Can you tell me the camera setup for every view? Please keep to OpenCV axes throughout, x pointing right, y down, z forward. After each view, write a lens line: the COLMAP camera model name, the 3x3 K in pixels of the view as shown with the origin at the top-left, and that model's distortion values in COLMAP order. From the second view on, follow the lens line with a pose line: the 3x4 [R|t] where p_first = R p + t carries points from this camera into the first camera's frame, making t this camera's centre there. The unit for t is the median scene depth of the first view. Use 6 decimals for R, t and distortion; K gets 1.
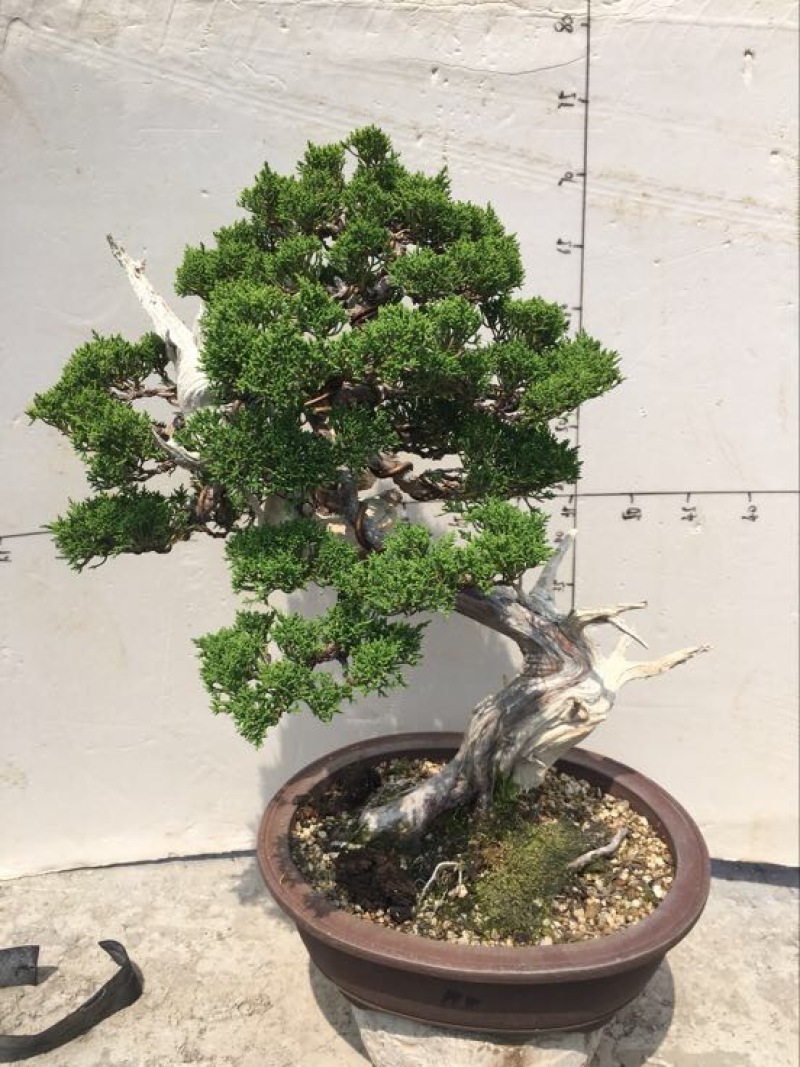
lens RADIAL K [[902.5, 0, 401.9], [0, 902.5, 524.1], [0, 0, 1]] dist [0.056687, -0.086755]
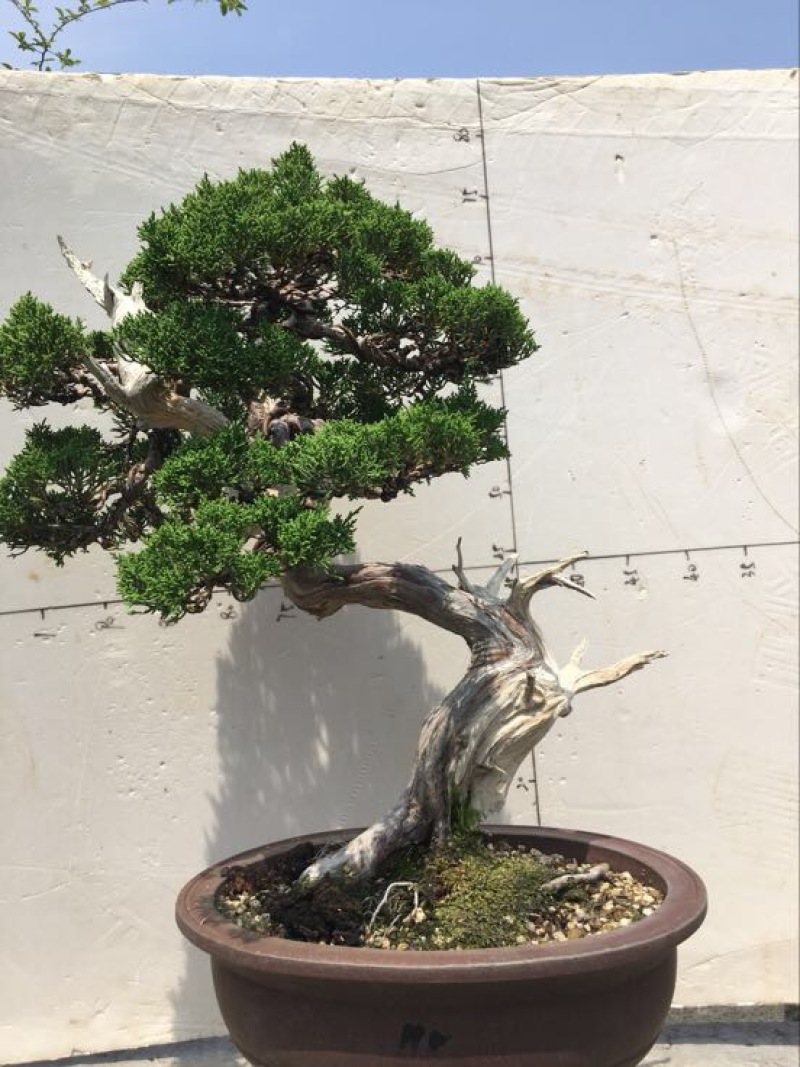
lens RADIAL K [[930.4, 0, 423.1], [0, 930.4, 543.8], [0, 0, 1]] dist [0.076347, -0.094981]
pose [[0.996054, -0.037211, 0.080565, 0.011308], [0.063617, 0.932363, -0.355881, 0.372370], [-0.061873, 0.359602, 0.931052, 0.062129]]
